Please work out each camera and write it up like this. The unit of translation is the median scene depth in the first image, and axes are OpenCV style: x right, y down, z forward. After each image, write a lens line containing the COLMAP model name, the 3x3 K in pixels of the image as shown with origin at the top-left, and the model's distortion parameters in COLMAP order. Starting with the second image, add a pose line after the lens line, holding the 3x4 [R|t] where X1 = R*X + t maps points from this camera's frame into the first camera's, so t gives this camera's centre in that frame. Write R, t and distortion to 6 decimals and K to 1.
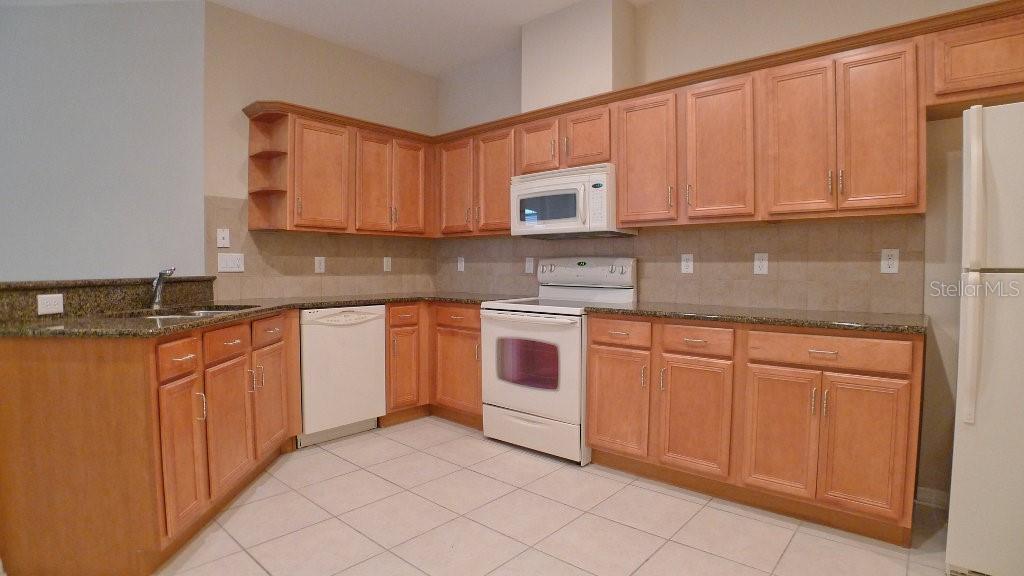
lens RADIAL K [[509.2, 0, 511.1], [0, 509.2, 280.1], [0, 0, 1]] dist [-0.074090, 0.006945]
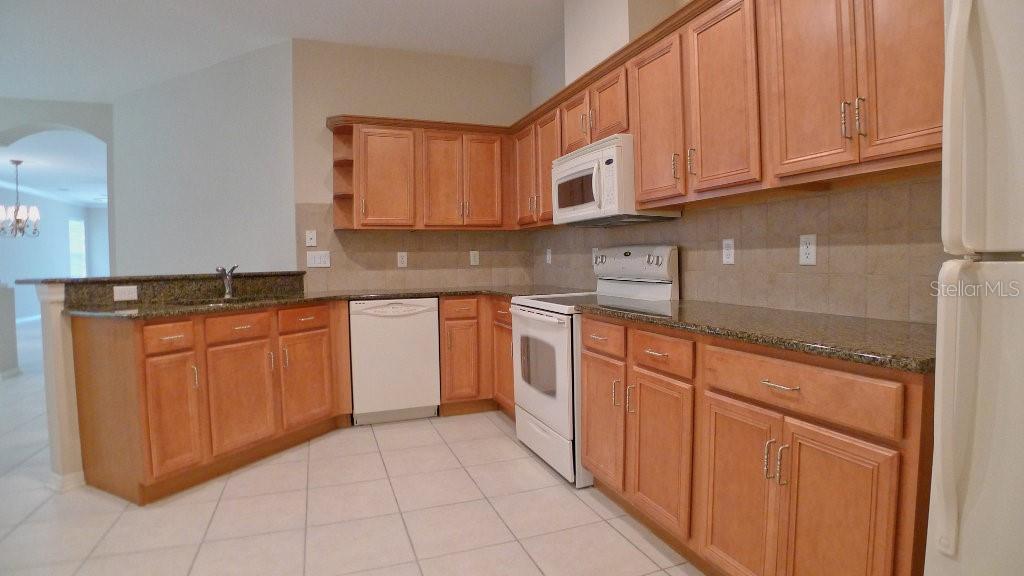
lens RADIAL K [[509.2, 0, 514.6], [0, 509.2, 282.5], [0, 0, 1]] dist [-0.074090, 0.006945]
pose [[0.887302, 0.005512, -0.461155, 0.413019], [0.004180, 0.999791, 0.019992, -0.002422], [0.461169, -0.019666, 0.887094, 0.176822]]
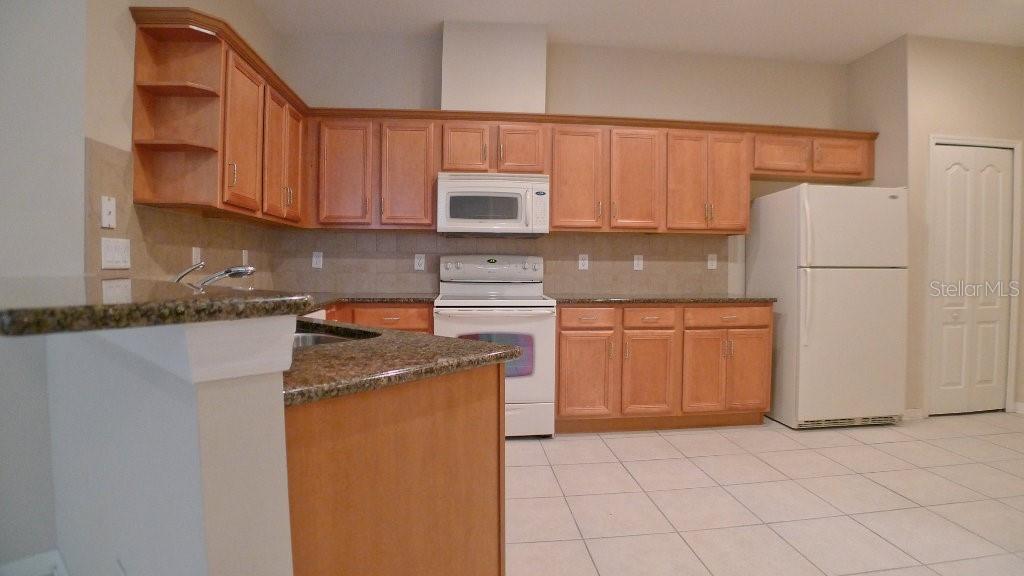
lens RADIAL K [[509.2, 0, 509.5], [0, 509.2, 273.1], [0, 0, 1]] dist [-0.074090, 0.006945]
pose [[0.689184, -0.006722, 0.724555, -0.705561], [0.012882, 0.999913, -0.002976, -0.002899], [-0.724472, 0.011385, 0.689210, 0.254633]]
